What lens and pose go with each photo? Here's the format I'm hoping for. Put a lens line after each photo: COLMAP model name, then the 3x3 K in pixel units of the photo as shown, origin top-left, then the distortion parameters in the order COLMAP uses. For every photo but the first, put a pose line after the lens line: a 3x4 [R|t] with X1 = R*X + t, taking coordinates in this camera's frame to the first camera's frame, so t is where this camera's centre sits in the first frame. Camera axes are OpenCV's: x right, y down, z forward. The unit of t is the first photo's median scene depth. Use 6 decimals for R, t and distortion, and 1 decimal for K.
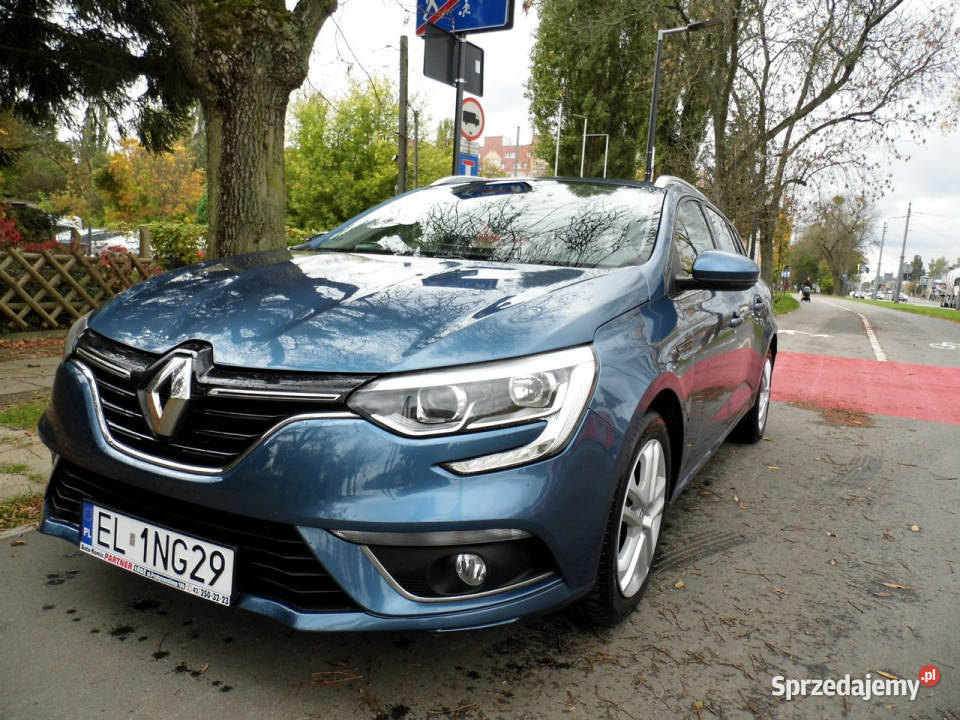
lens RADIAL K [[743.1, 0, 480.0], [0, 743.1, 360.0], [0, 0, 1]] dist [-0.010329, -0.005660]
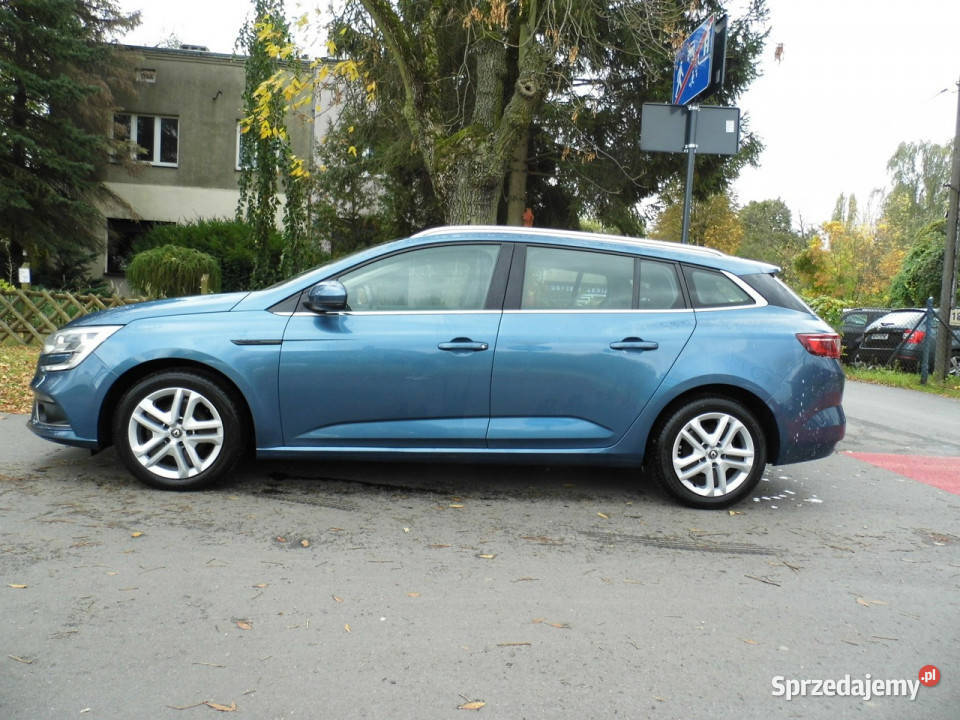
lens RADIAL K [[743.1, 0, 480.0], [0, 743.1, 360.0], [0, 0, 1]] dist [-0.010329, -0.005660]
pose [[0.560317, 0.044567, -0.827078, 2.815928], [-0.136773, 0.989822, -0.039323, 0.018152], [0.816908, 0.135155, 0.560709, 0.811928]]
